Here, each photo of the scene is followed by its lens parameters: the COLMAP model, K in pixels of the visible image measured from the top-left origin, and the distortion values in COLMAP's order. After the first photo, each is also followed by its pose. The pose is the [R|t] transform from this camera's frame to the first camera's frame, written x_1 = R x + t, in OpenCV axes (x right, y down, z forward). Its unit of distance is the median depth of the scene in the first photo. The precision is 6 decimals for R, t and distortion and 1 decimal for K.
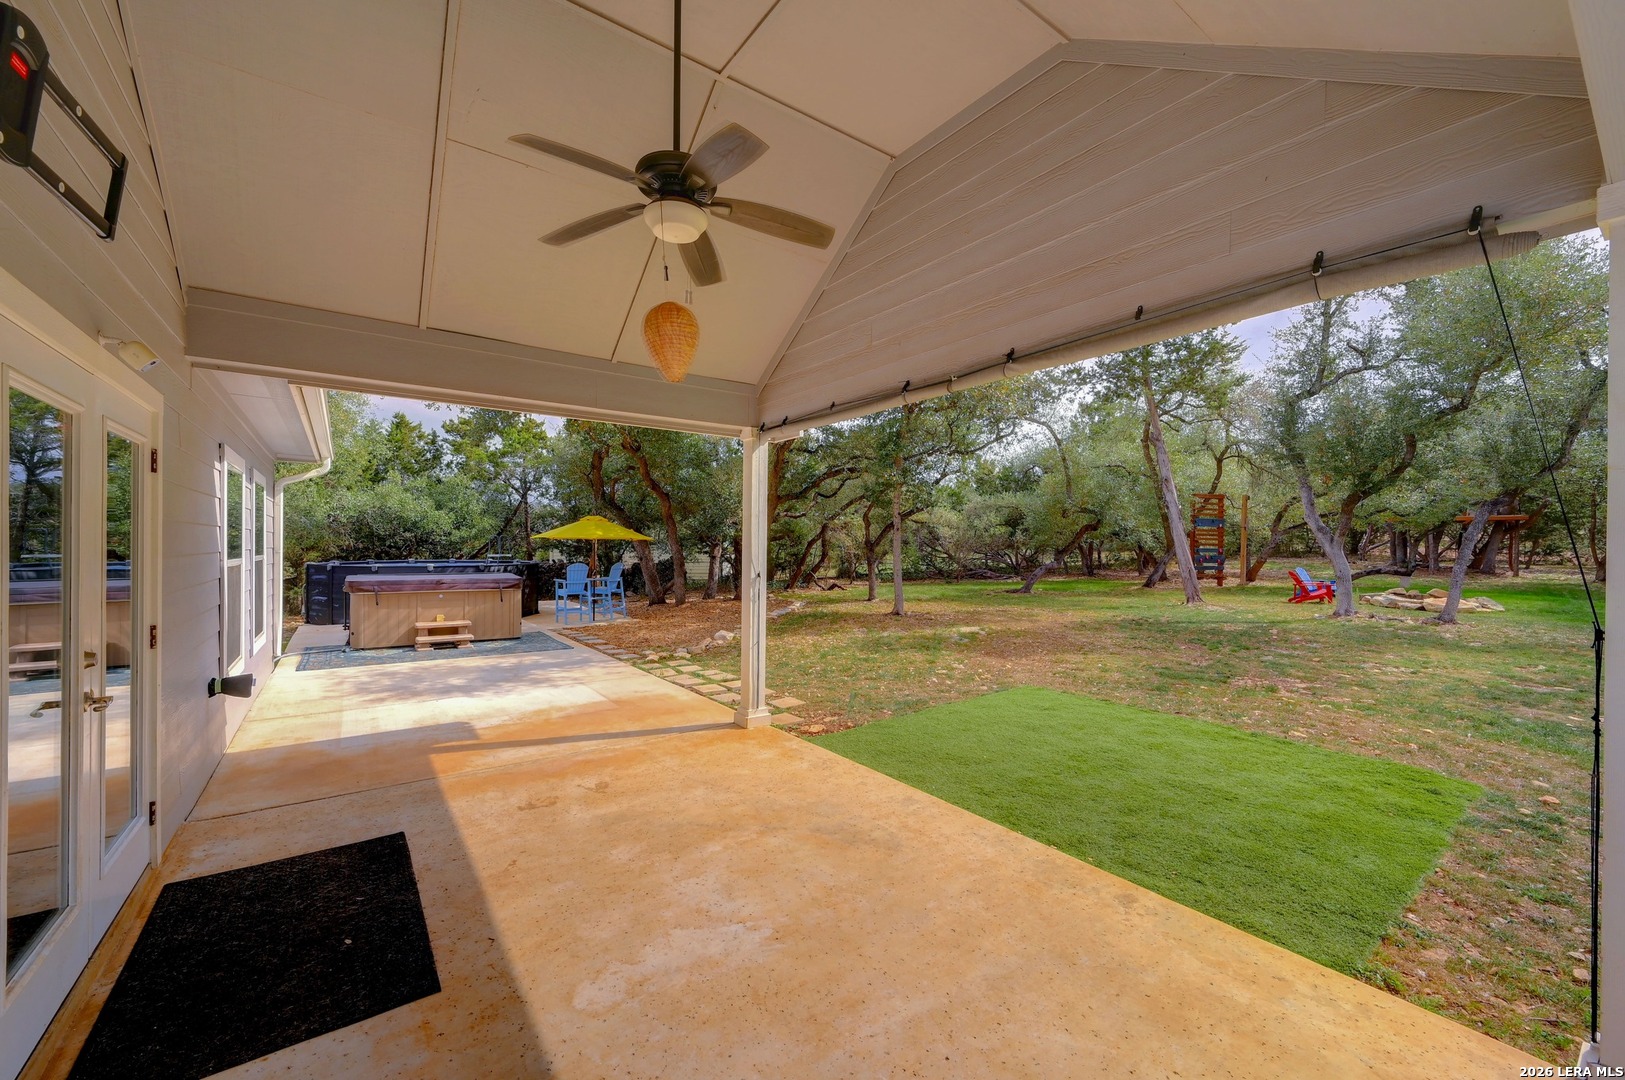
lens RADIAL K [[642.8, 0, 812.5], [0, 642.8, 540.0], [0, 0, 1]] dist [-0.002062, -0.000620]
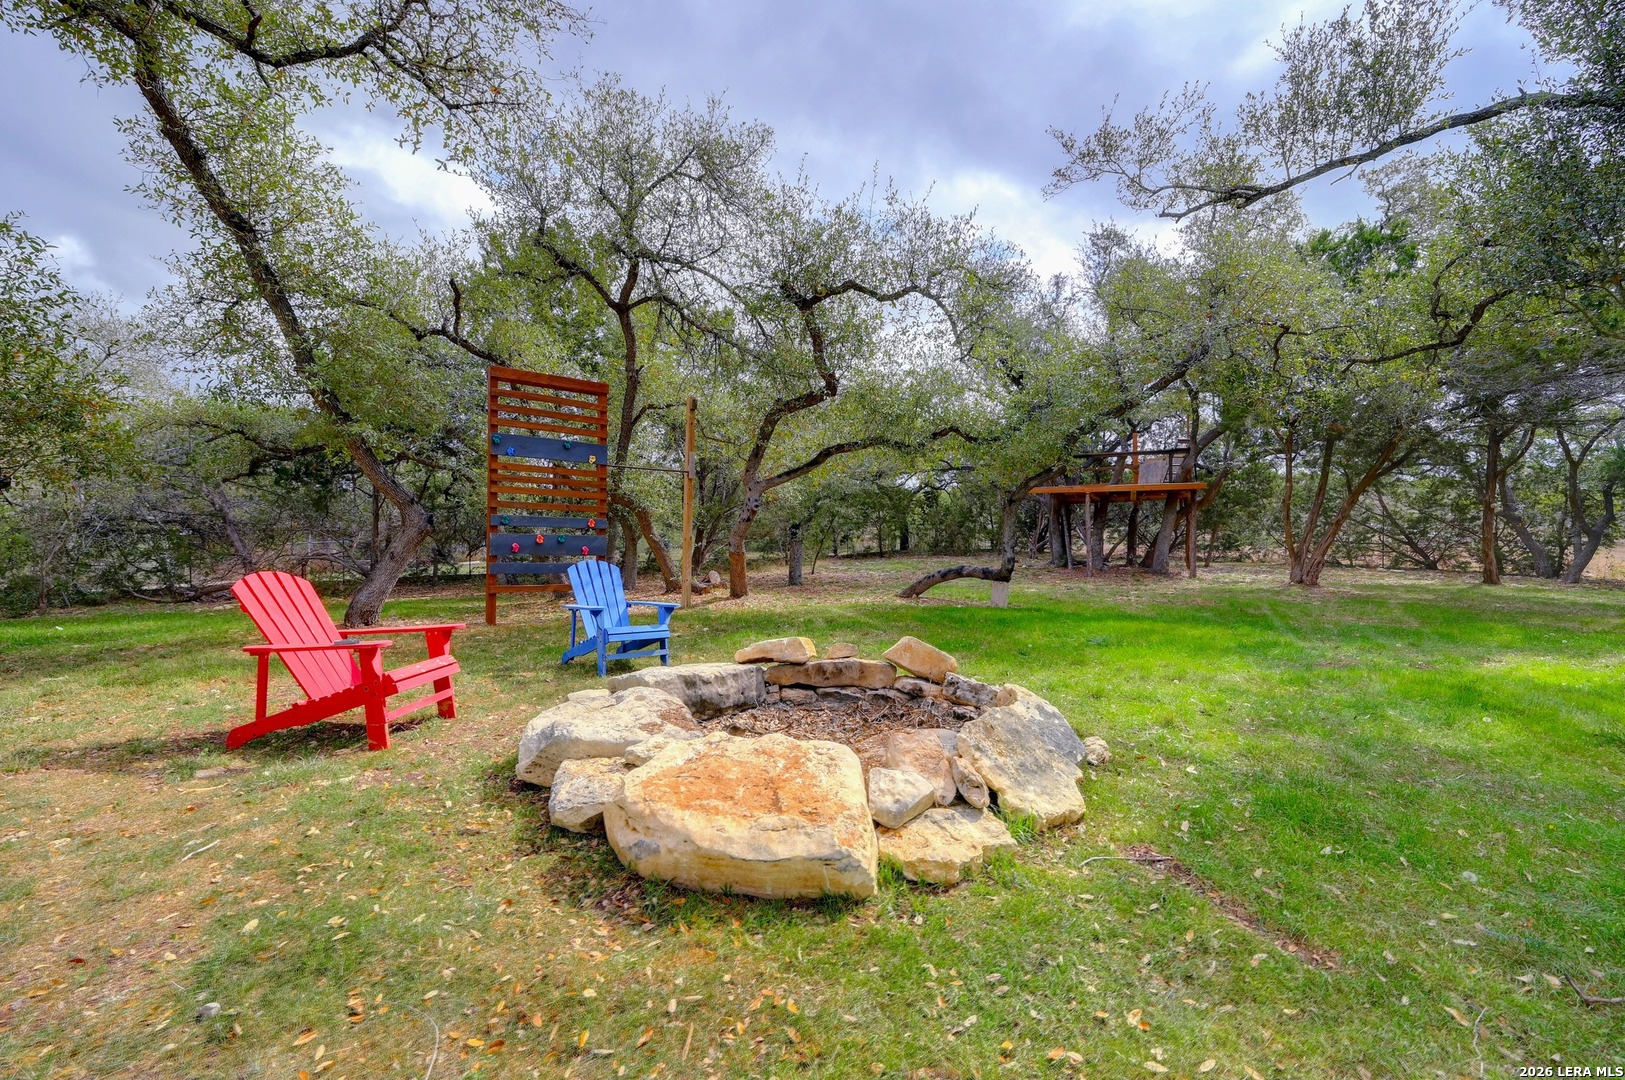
lens RADIAL K [[642.8, 0, 812.5], [0, 642.8, 540.0], [0, 0, 1]] dist [-0.002062, -0.000620]
pose [[0.957917, 0.000575, 0.287044, 0.474268], [0.004224, 0.999861, -0.016098, 0.023918], [-0.287013, 0.016633, 0.957782, 0.425859]]
